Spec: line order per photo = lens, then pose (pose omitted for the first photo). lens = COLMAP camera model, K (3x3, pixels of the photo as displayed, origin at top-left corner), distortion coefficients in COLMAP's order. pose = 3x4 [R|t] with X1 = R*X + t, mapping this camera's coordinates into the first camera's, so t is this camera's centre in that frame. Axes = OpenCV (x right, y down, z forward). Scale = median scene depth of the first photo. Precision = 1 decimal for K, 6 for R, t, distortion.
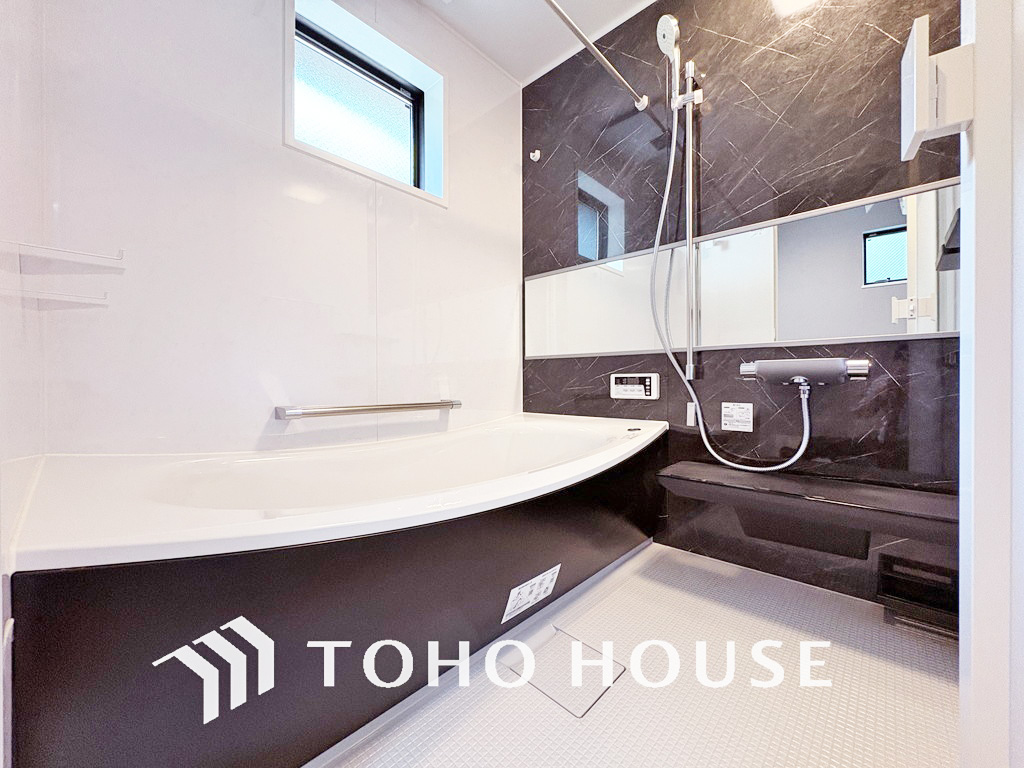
lens RADIAL K [[405.6, 0, 512.9], [0, 405.6, 382.9], [0, 0, 1]] dist [0.000391, -0.000705]
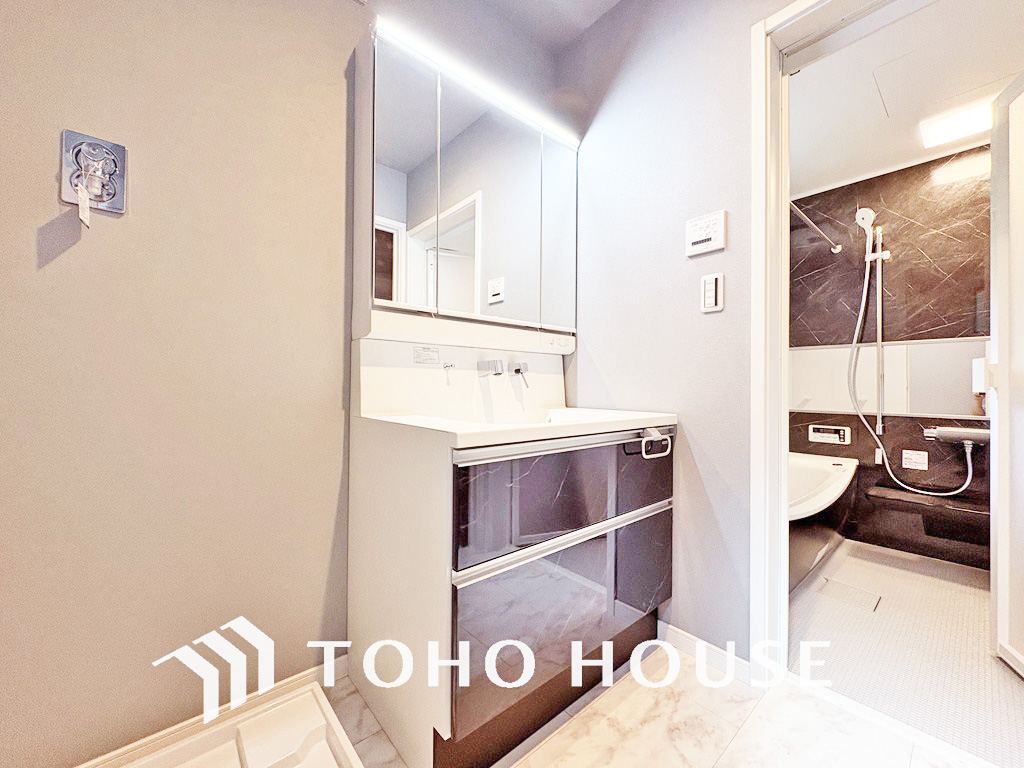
lens RADIAL K [[405.6, 0, 509.9], [0, 405.6, 382.7], [0, 0, 1]] dist [0.000391, -0.000705]
pose [[0.993869, 0.010504, -0.110066, -0.808588], [-0.011813, 0.999867, -0.011255, -0.172150], [0.109933, 0.012487, 0.993861, -0.714546]]
